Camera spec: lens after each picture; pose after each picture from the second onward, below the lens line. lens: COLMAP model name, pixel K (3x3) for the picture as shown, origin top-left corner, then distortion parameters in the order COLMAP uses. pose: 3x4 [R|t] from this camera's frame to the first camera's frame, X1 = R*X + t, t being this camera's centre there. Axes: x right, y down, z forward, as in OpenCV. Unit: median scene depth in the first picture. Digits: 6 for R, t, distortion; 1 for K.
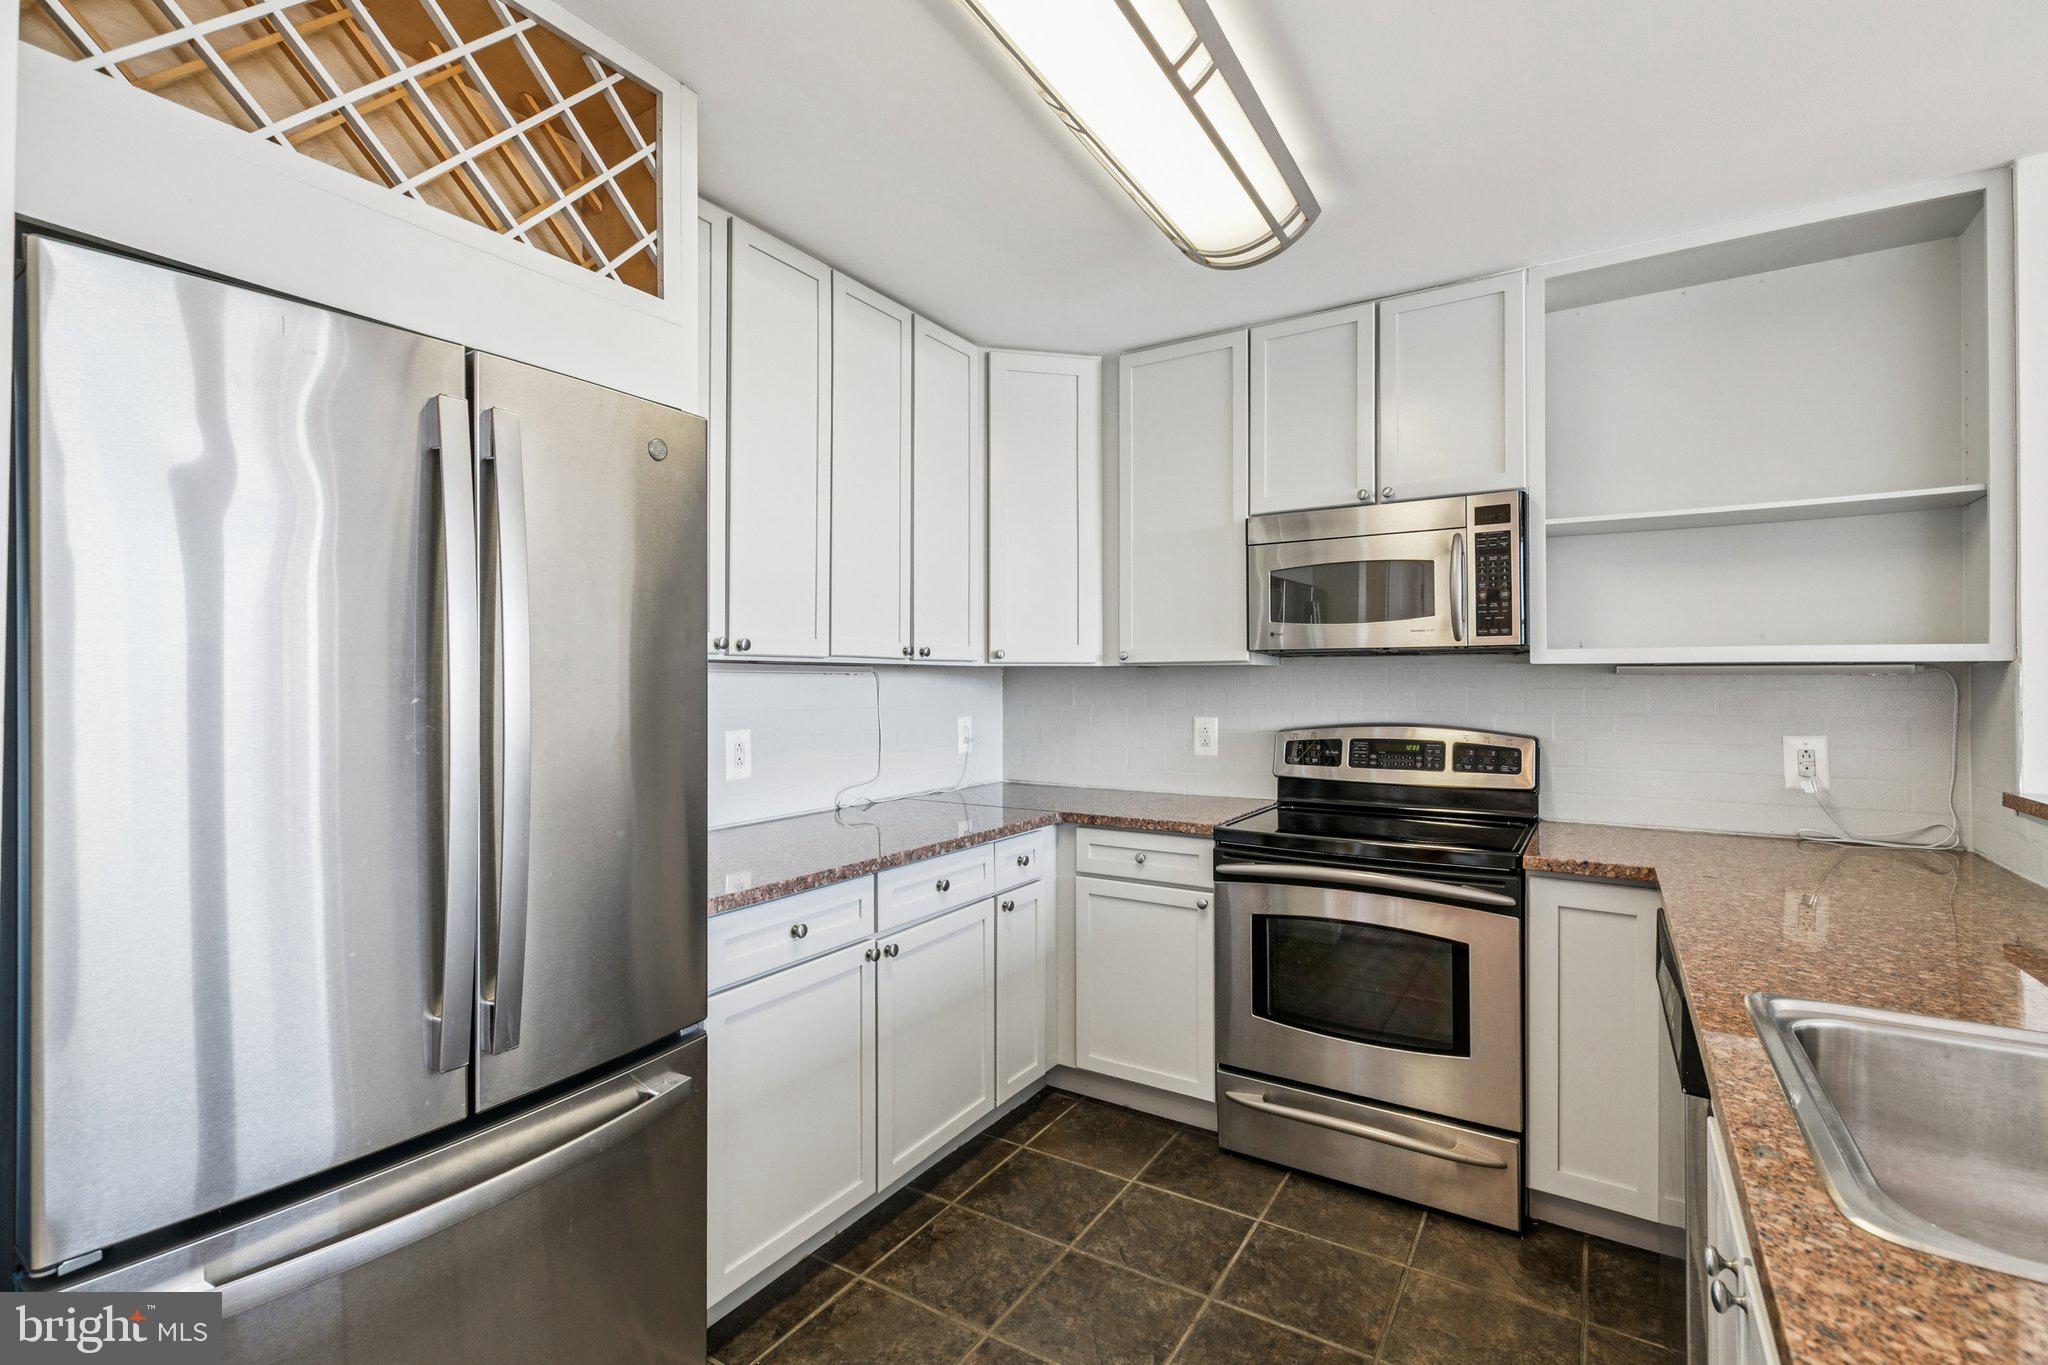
lens RADIAL K [[925.7, 0, 1027.7], [0, 925.7, 676.7], [0, 0, 1]] dist [0.007619, -0.002106]
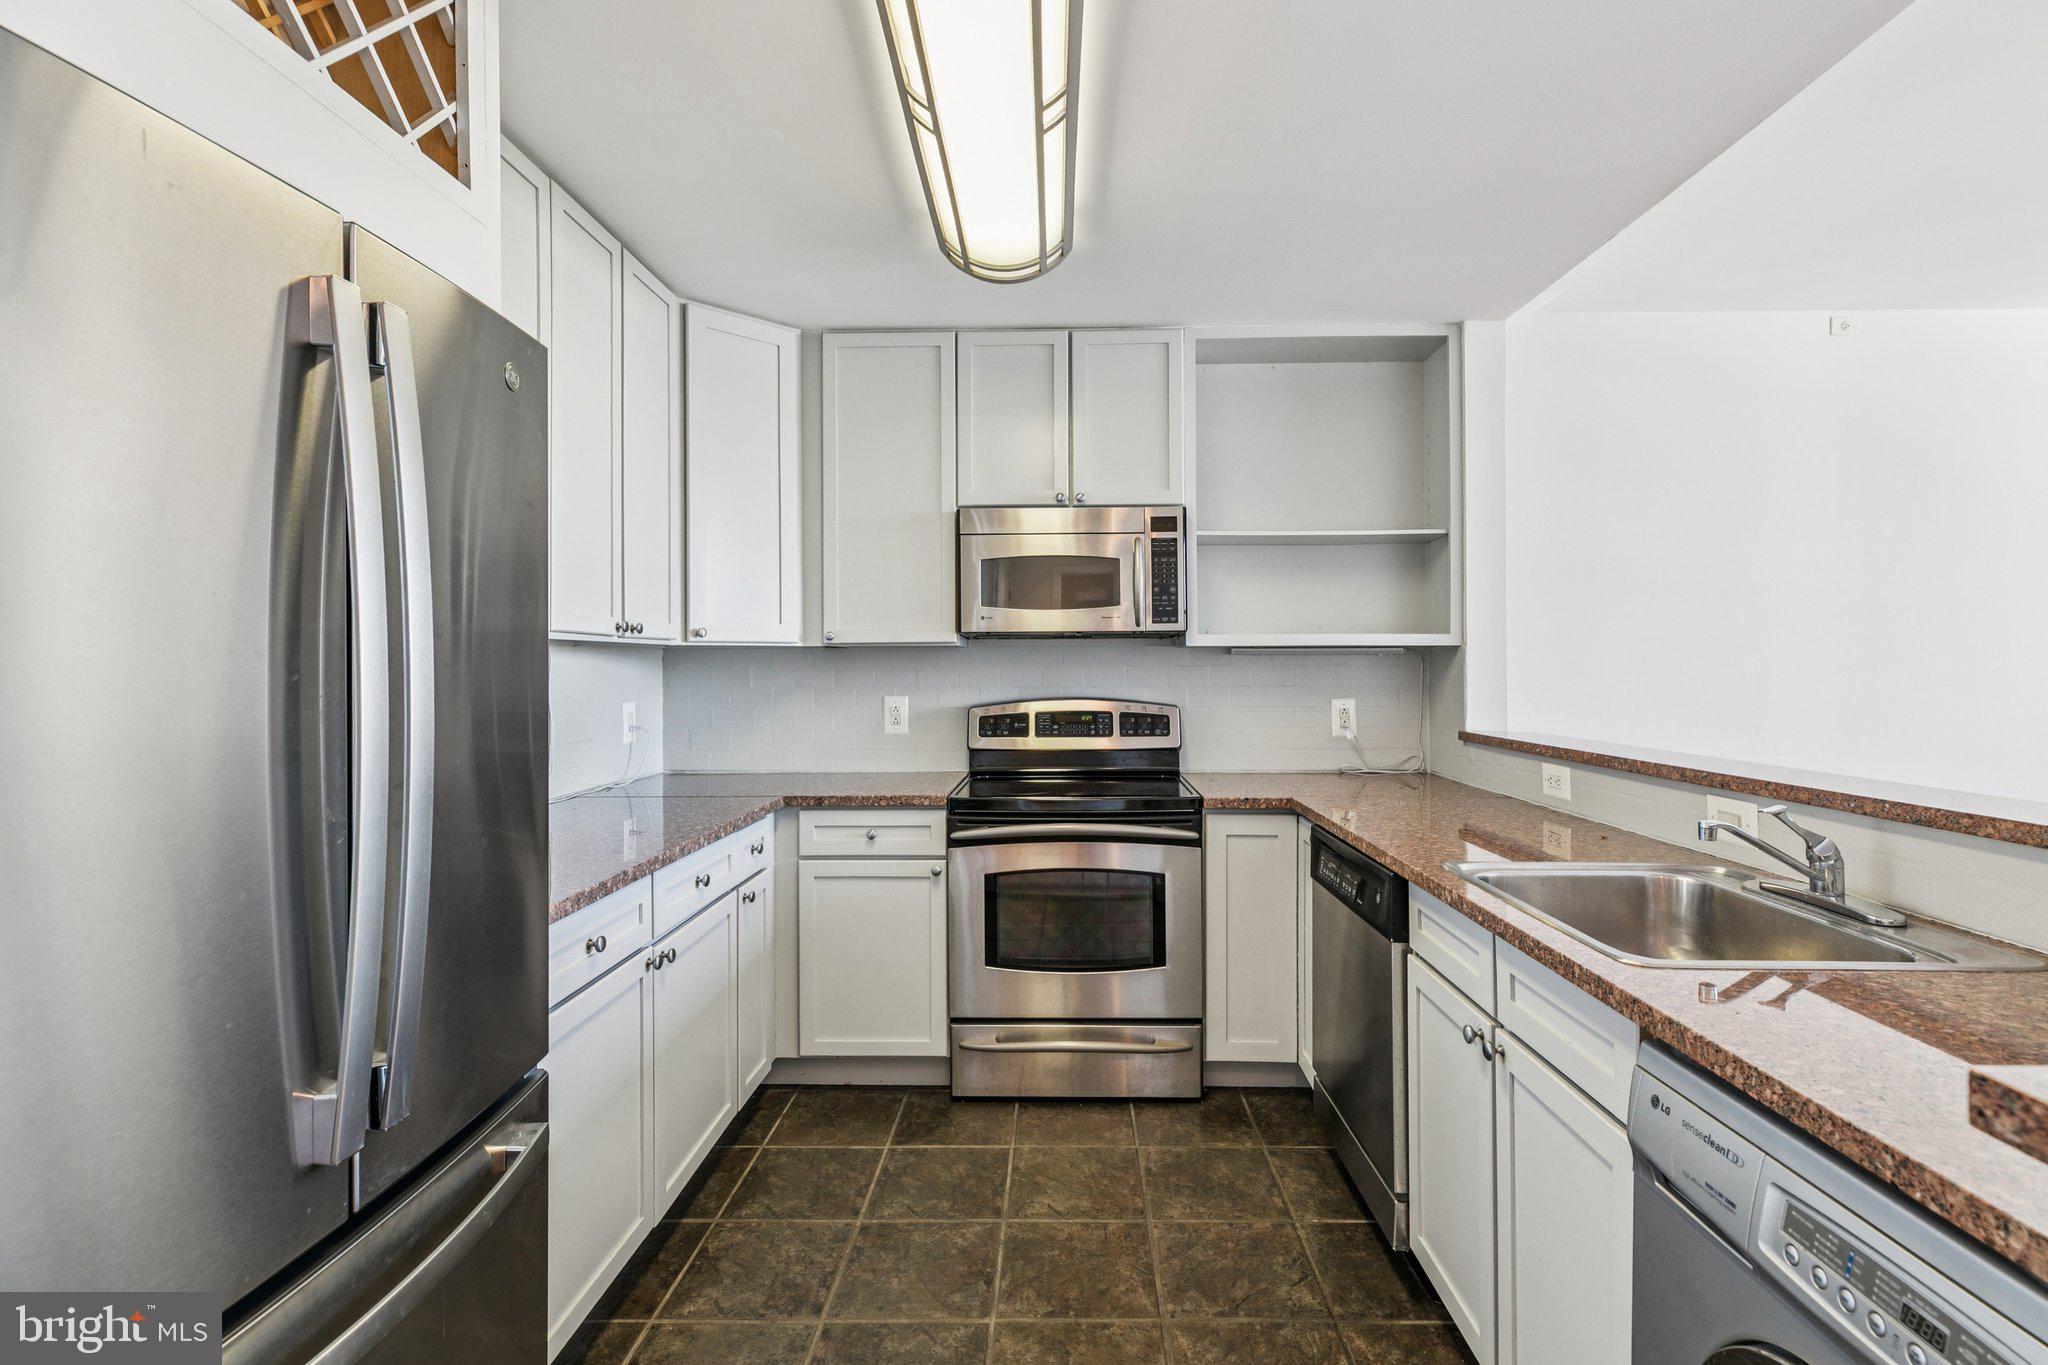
lens RADIAL K [[925.7, 0, 1074.9], [0, 925.7, 663.5], [0, 0, 1]] dist [0.007619, -0.002106]
pose [[0.855484, -0.002697, 0.517822, -0.233947], [0.001592, 0.999995, 0.002579, 0.006118], [-0.517827, -0.001382, 0.855484, 0.014659]]
